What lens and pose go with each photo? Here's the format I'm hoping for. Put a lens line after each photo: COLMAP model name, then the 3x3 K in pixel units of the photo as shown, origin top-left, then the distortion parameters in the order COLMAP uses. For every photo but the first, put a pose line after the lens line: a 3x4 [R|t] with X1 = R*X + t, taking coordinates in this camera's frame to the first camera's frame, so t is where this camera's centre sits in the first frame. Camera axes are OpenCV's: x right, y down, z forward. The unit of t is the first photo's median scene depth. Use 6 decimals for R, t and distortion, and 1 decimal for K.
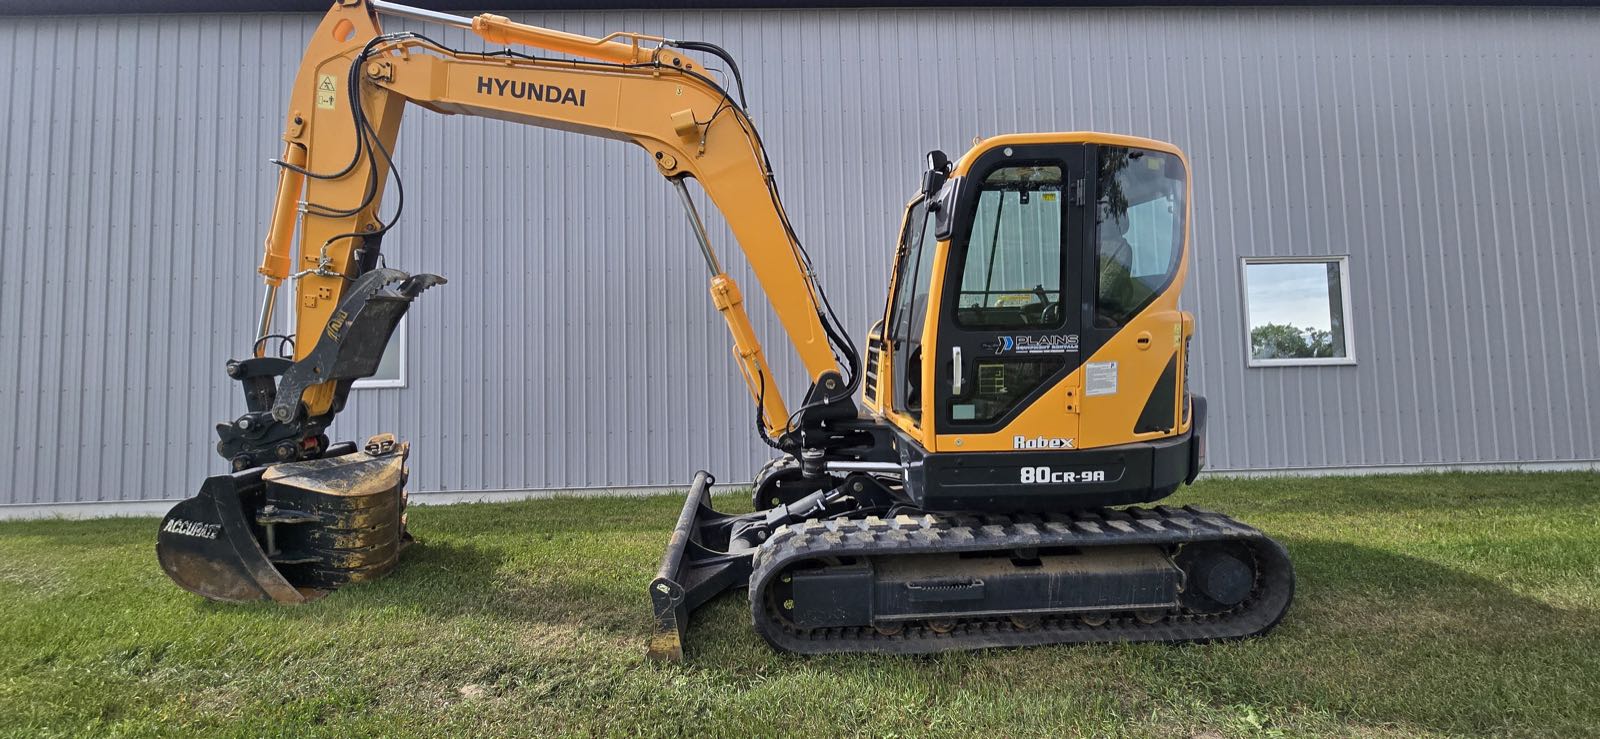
lens RADIAL K [[692.2, 0, 802.3], [0, 692.2, 381.2], [0, 0, 1]] dist [0.001479, 0.000071]
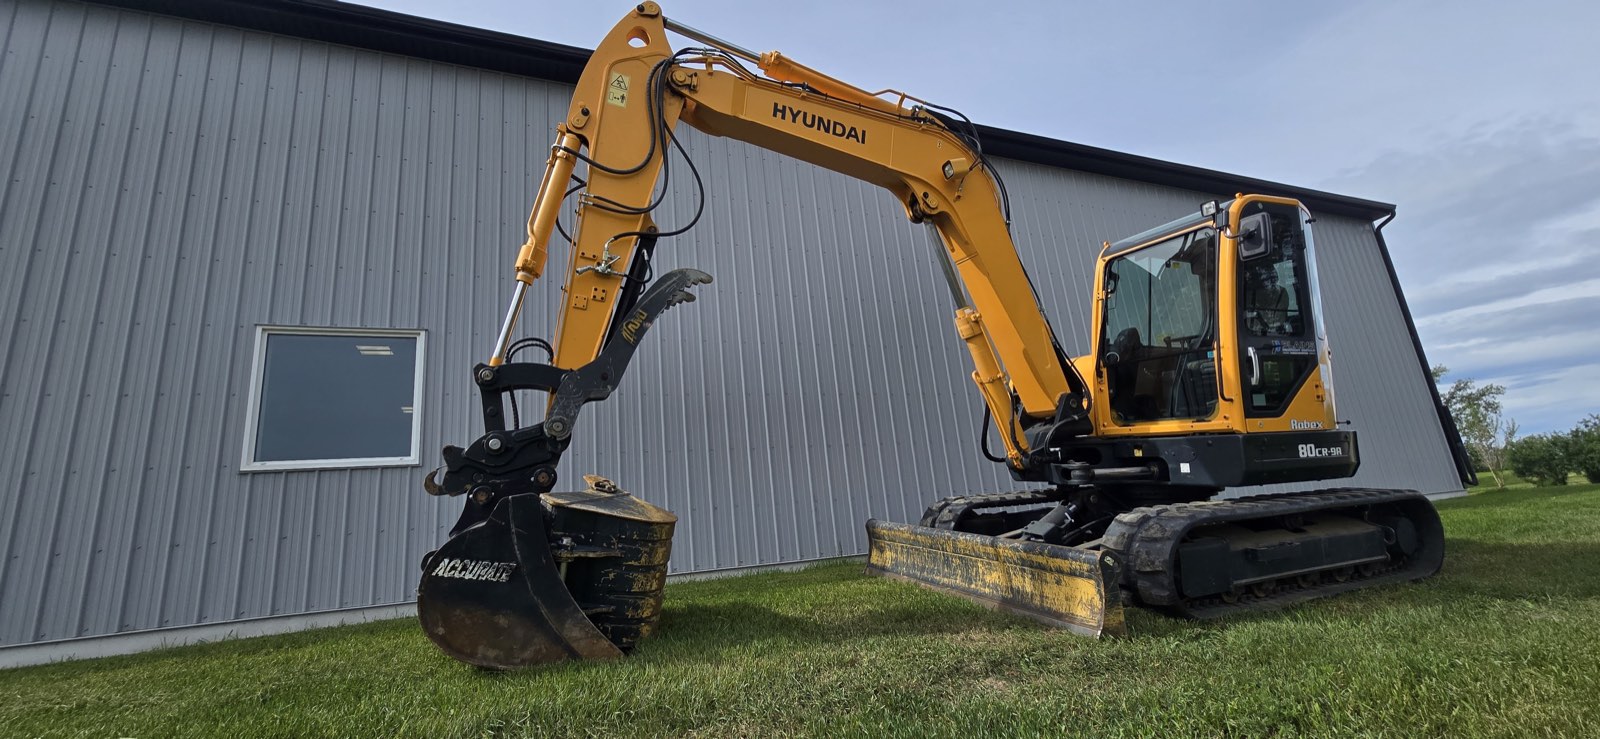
lens RADIAL K [[696.7, 0, 800.0], [0, 696.7, 369.5], [0, 0, 1]] dist [-0.000480, 0.000146]
pose [[0.927717, 0.032267, 0.371888, -0.804023], [0.055842, 0.973050, -0.223732, 0.182088], [-0.369085, 0.228327, 0.900912, 0.140612]]
